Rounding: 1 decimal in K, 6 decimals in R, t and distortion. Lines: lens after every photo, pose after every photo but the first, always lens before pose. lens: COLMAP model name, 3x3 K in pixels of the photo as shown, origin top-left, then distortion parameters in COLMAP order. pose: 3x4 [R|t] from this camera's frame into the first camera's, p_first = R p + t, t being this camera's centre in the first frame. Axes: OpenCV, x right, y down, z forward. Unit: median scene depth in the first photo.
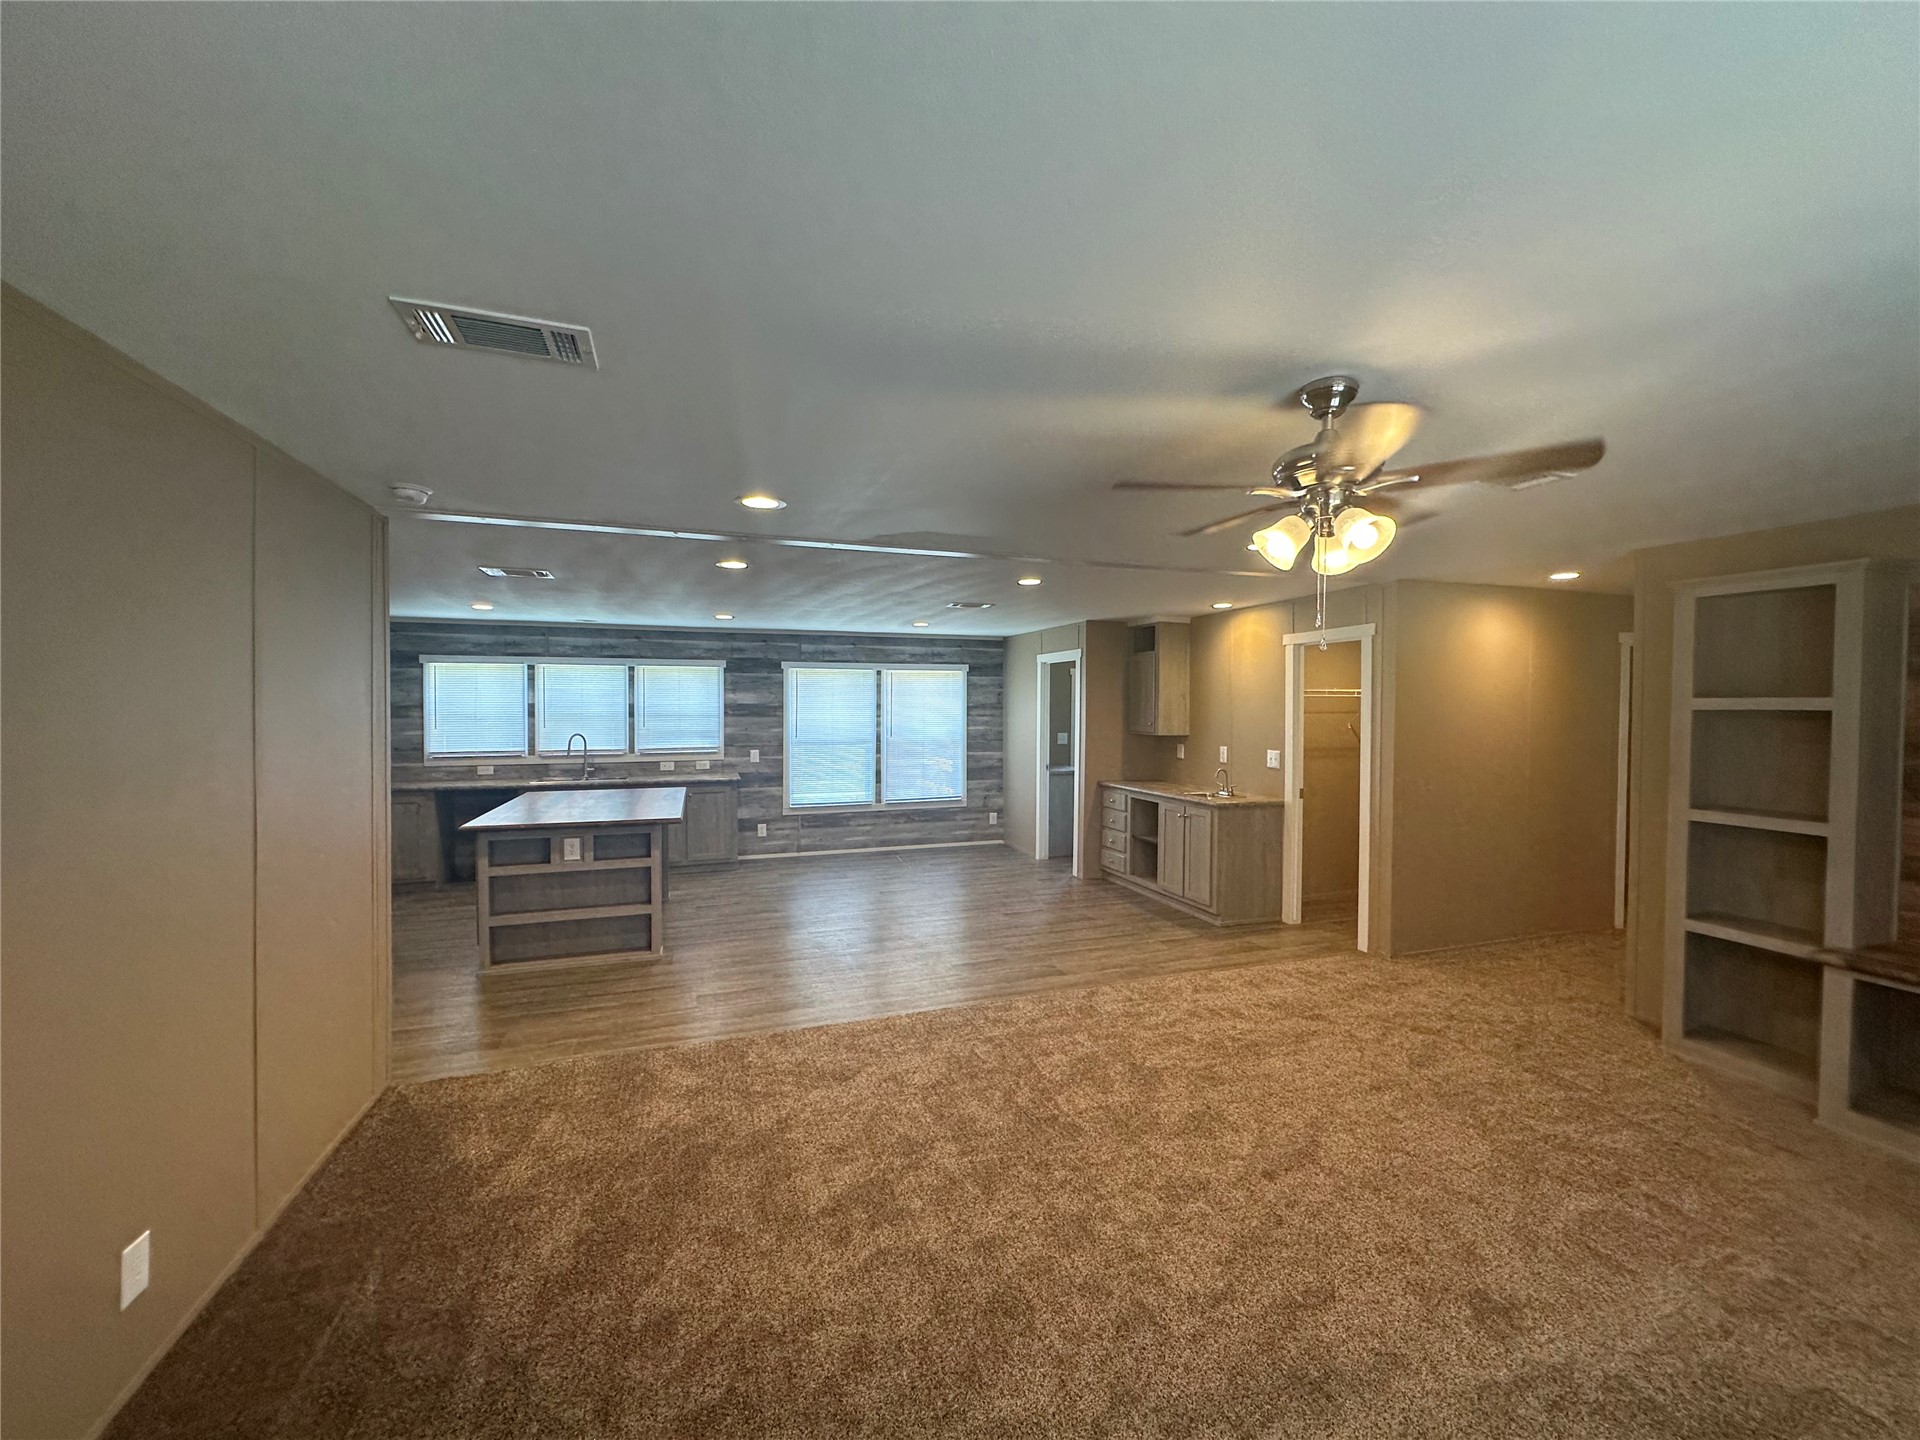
lens RADIAL K [[769.0, 0, 936.6], [0, 769.0, 718.9], [0, 0, 1]] dist [-0.003888, 0.001138]
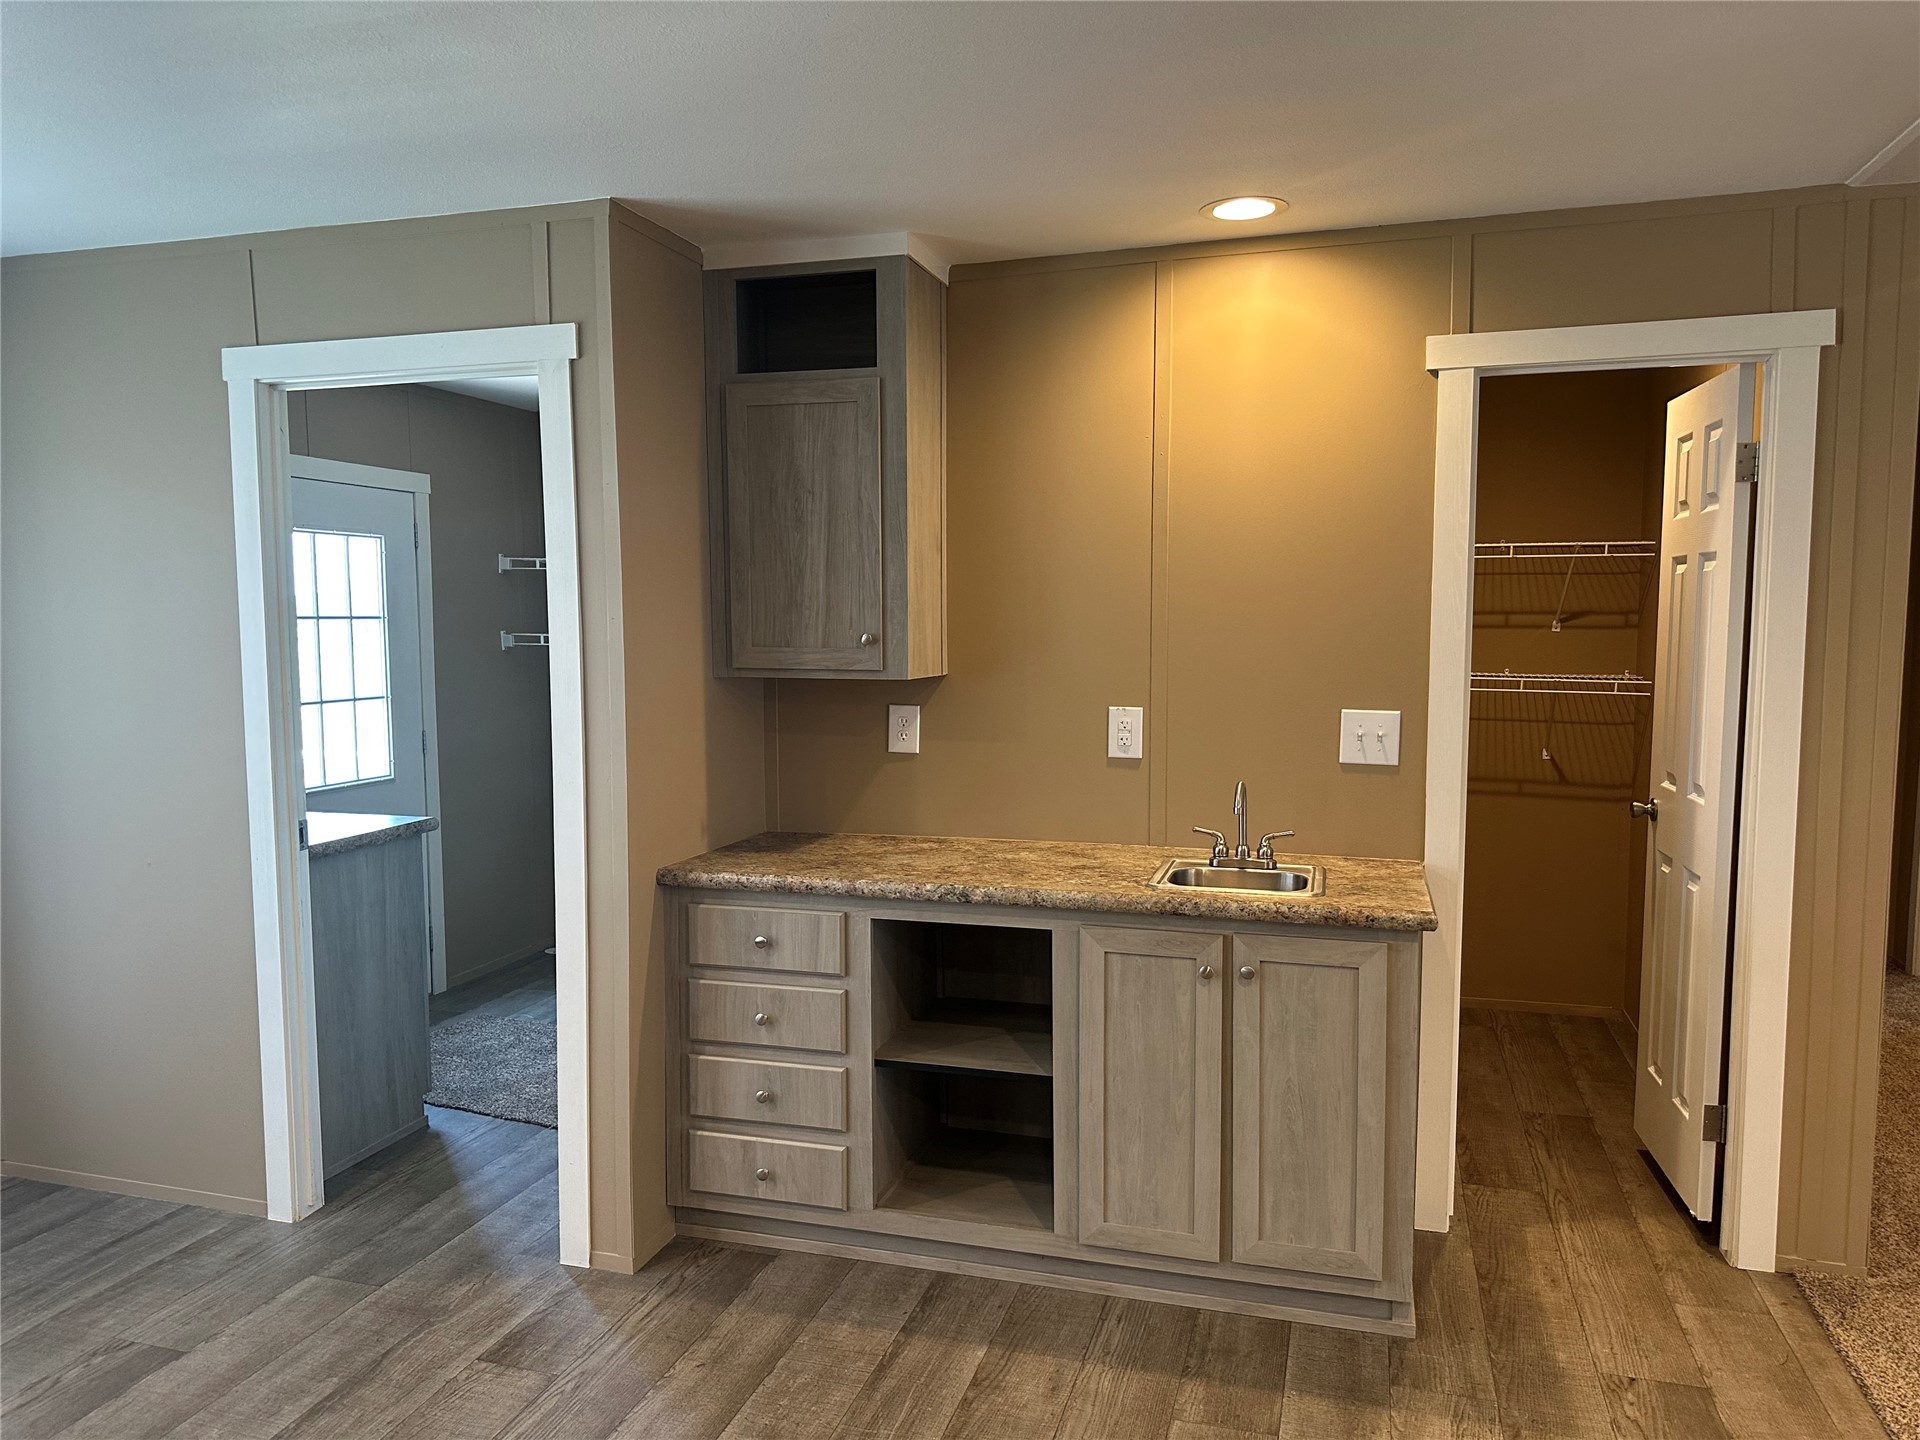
lens RADIAL K [[1331.2, 0, 955.5], [0, 1331.2, 731.2], [0, 0, 1]] dist [0.008723, -0.036464]
pose [[0.553470, -0.067665, 0.830116, -0.103446], [0.008738, 0.997111, 0.075451, 0.004550], [-0.832823, -0.034506, 0.552462, 0.747366]]
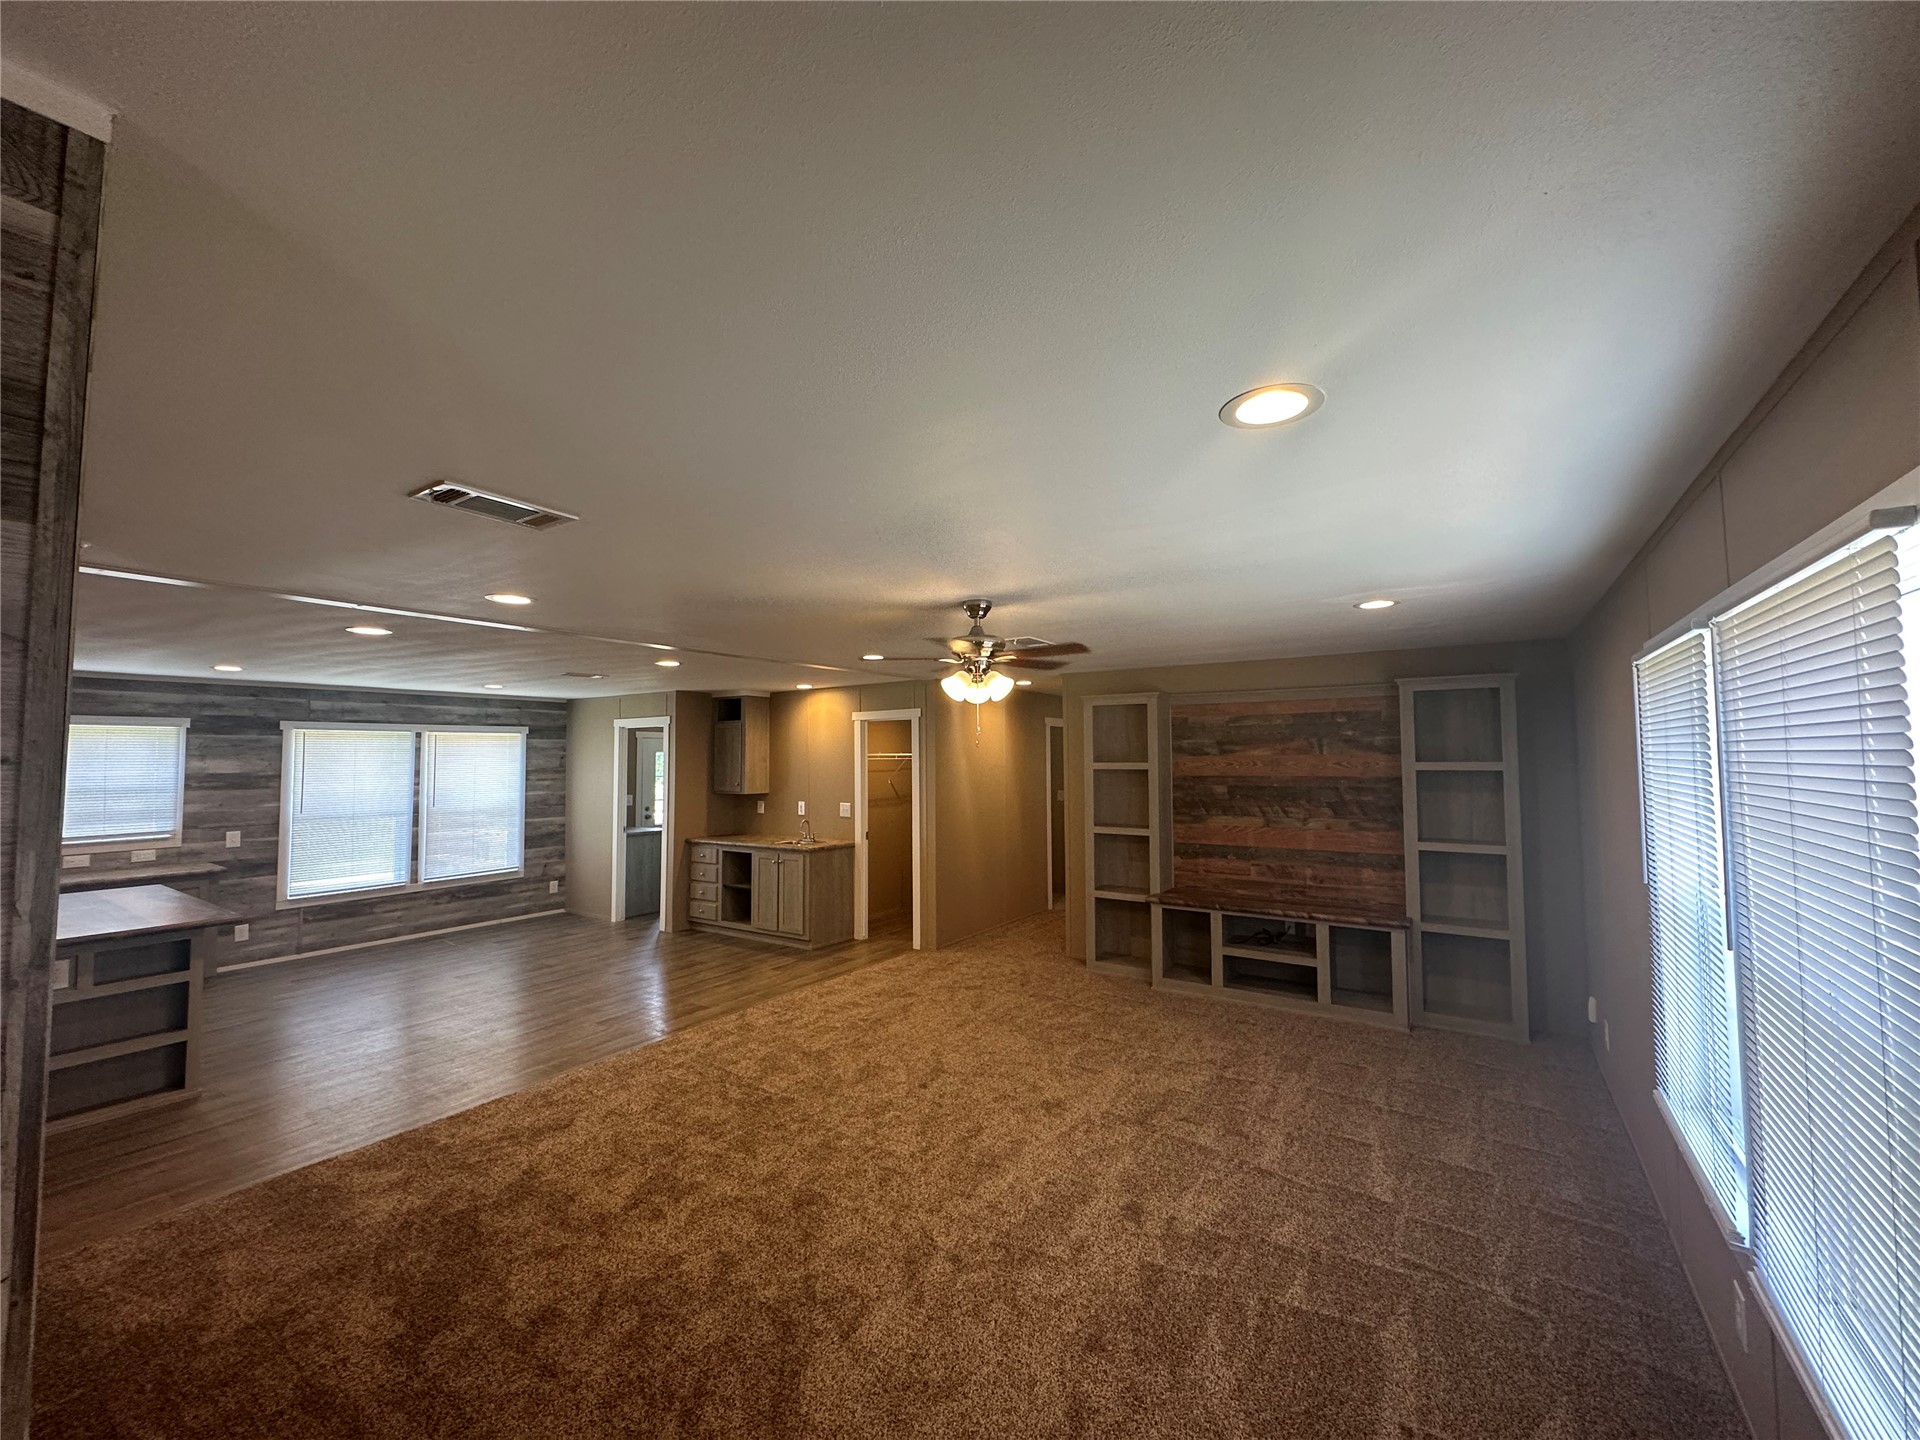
lens RADIAL K [[769.0, 0, 937.0], [0, 769.0, 715.5], [0, 0, 1]] dist [-0.003888, 0.001138]
pose [[0.808102, 0.021972, 0.588633, -0.162639], [0.023365, 0.997322, -0.069304, -0.009950], [-0.588579, 0.069758, 0.805424, -0.102867]]
